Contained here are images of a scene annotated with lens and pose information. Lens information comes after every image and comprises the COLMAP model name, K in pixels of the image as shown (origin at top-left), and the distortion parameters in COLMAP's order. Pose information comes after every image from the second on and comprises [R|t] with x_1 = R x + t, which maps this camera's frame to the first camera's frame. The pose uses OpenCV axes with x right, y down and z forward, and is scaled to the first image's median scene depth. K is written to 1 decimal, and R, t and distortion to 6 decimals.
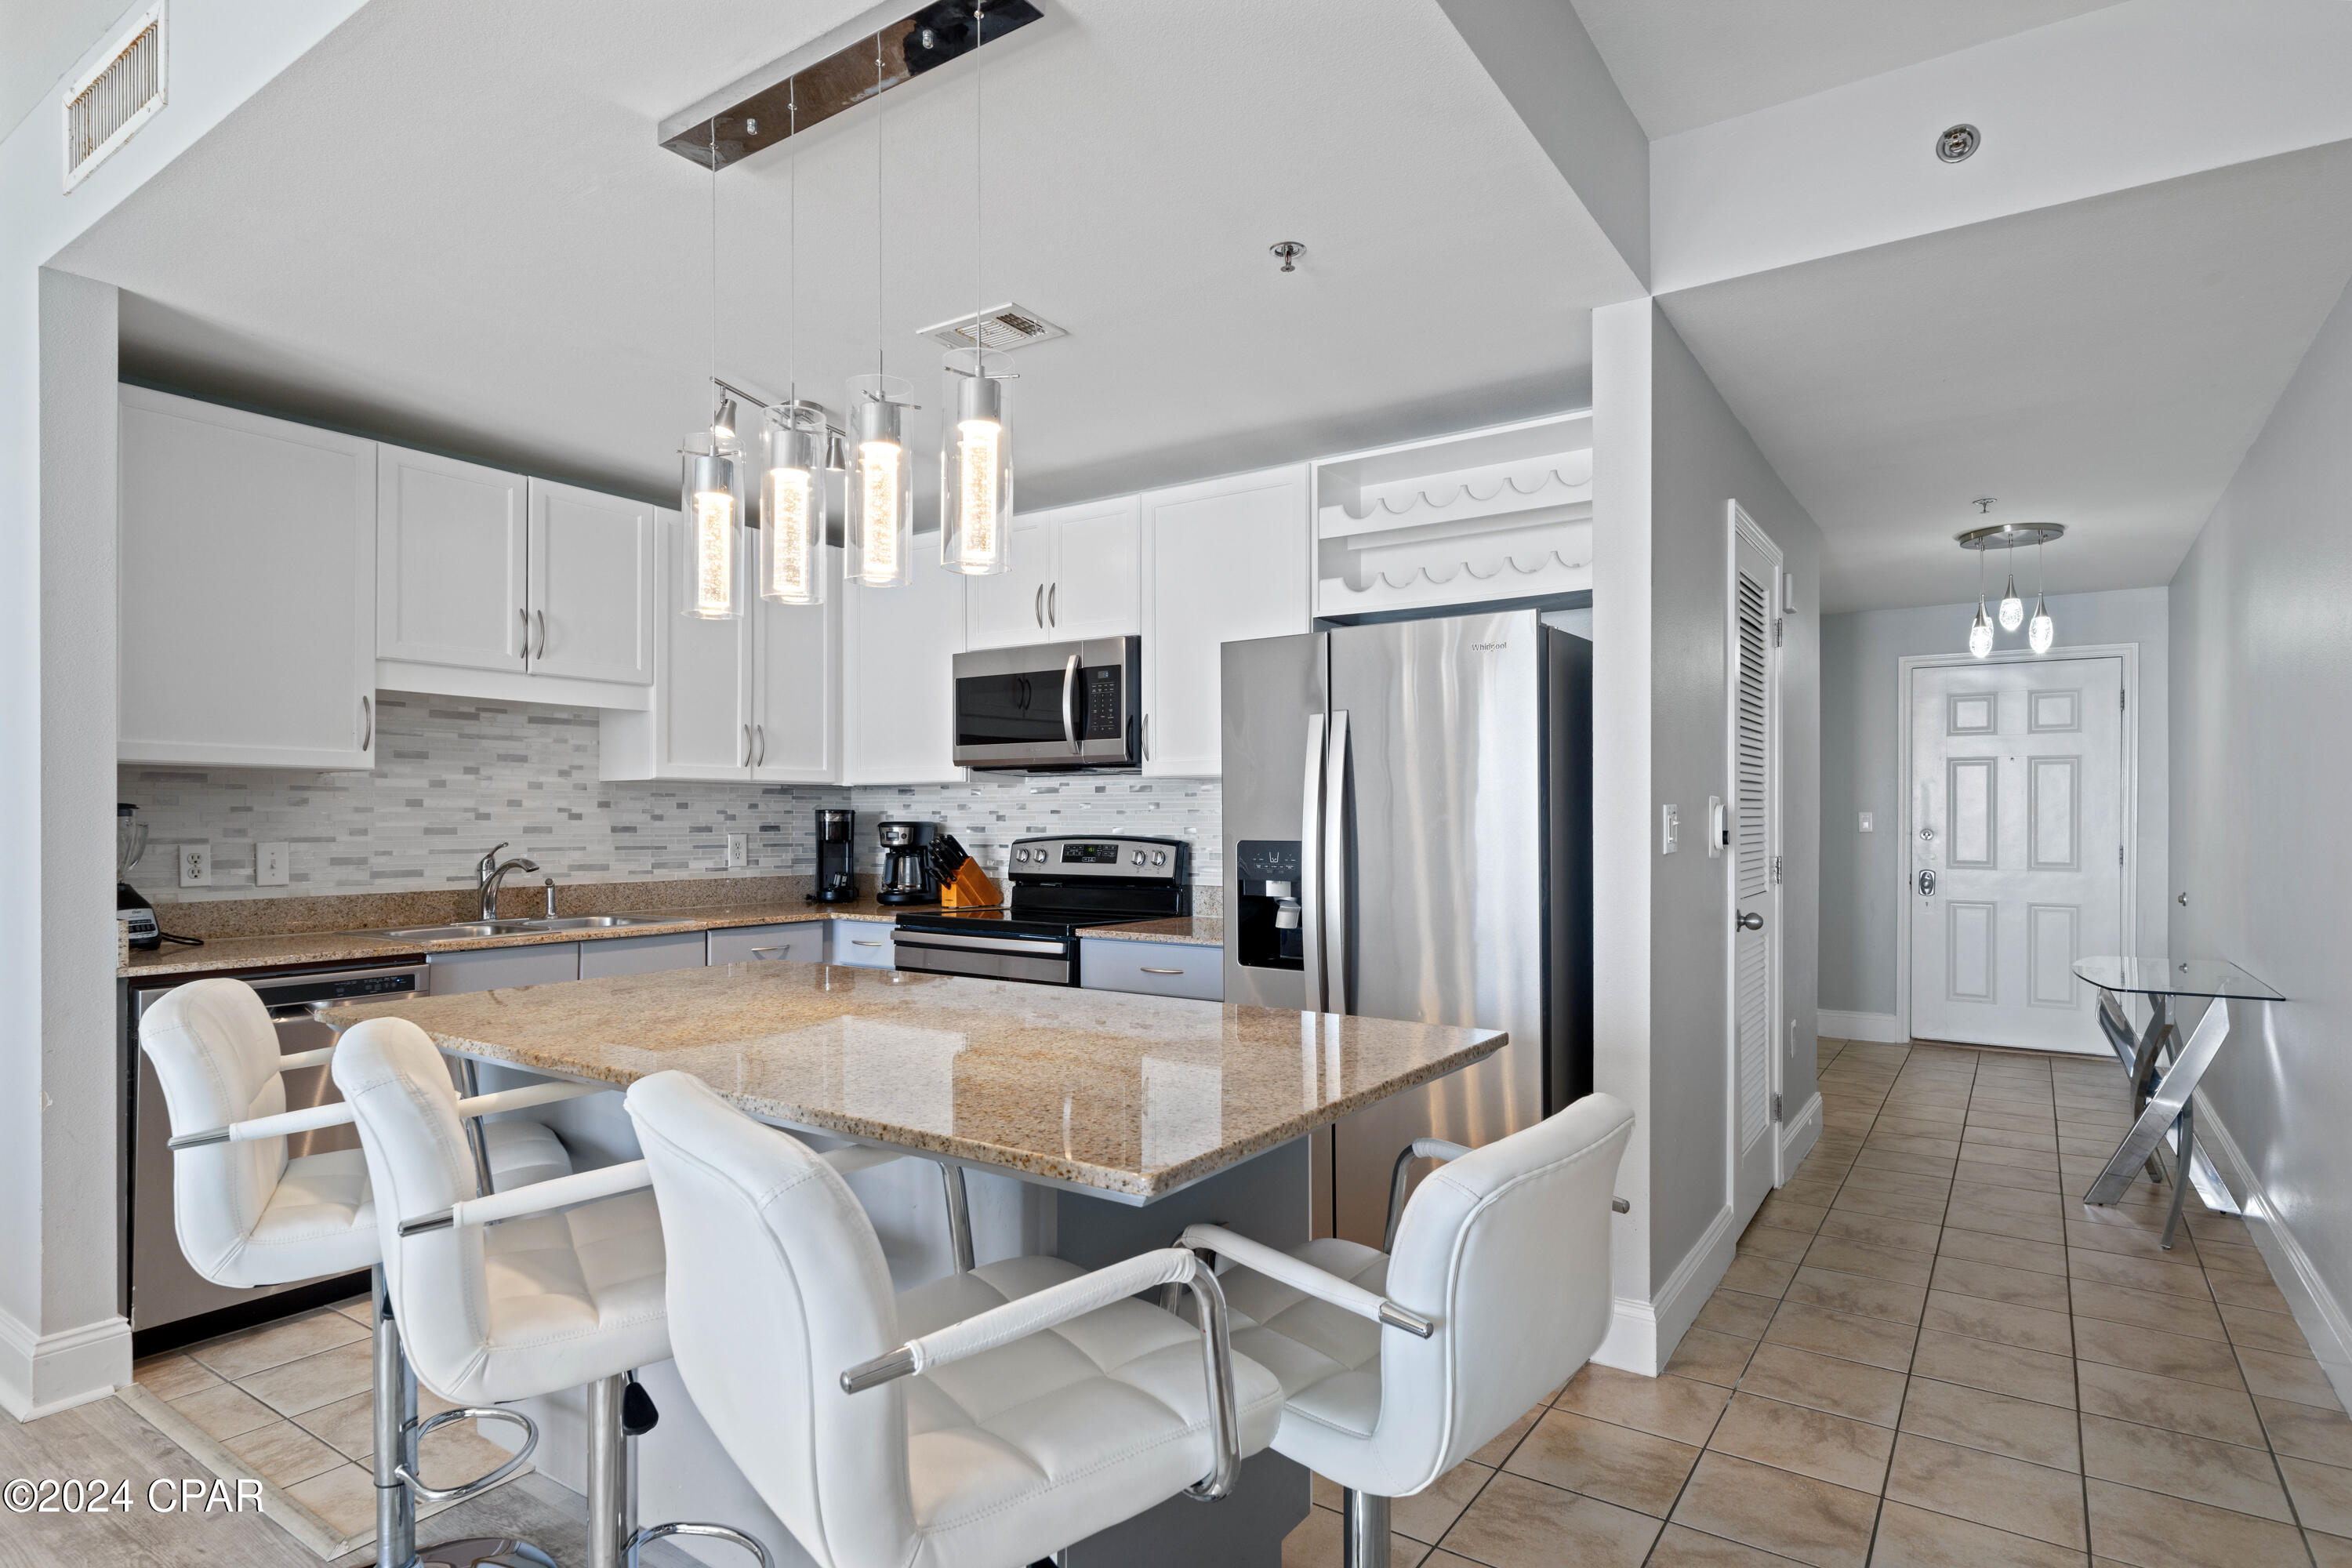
lens RADIAL K [[1264.4, 0, 1176.0], [0, 1264.4, 784.0], [0, 0, 1]] dist [0.000500, -0.000730]
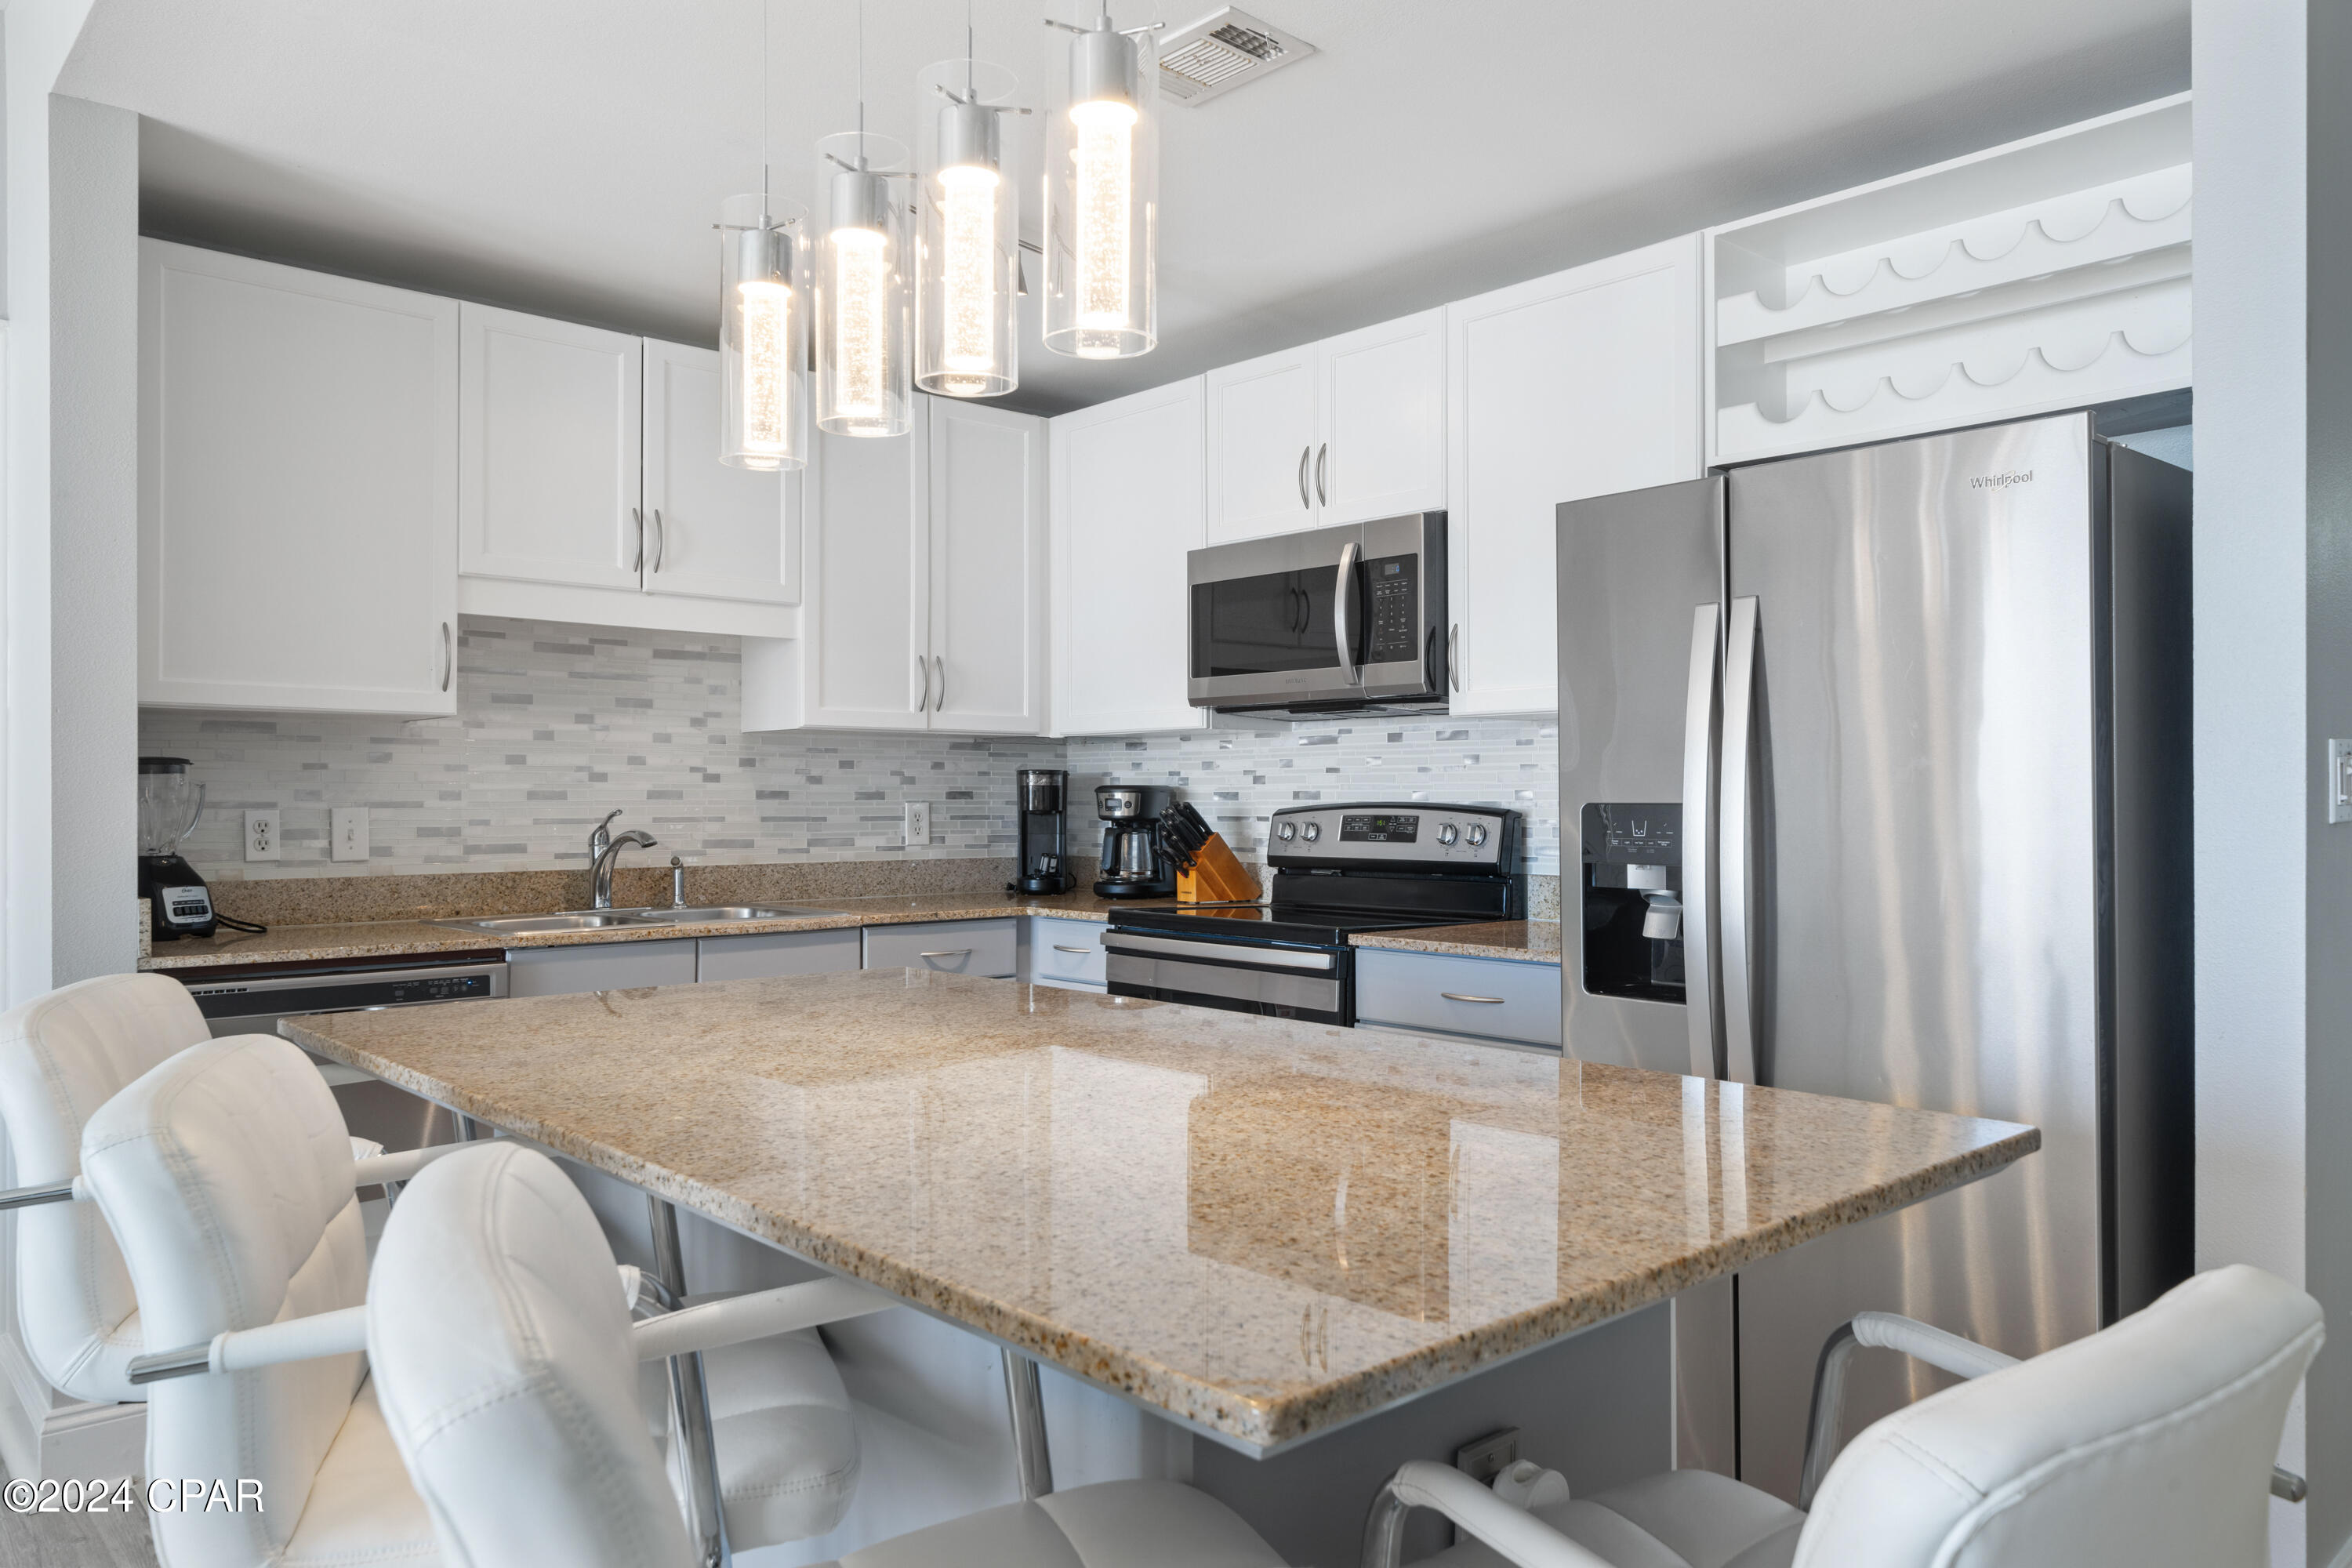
lens RADIAL K [[1582.2, 0, 1176.0], [0, 1582.2, 784.0], [0, 0, 1]] dist [-0.000850, 0.006752]
pose [[0.971729, -0.003341, -0.236074, 0.032577], [0.007067, 0.999863, 0.014938, 0.018020], [0.235992, -0.016184, 0.971620, 0.131900]]
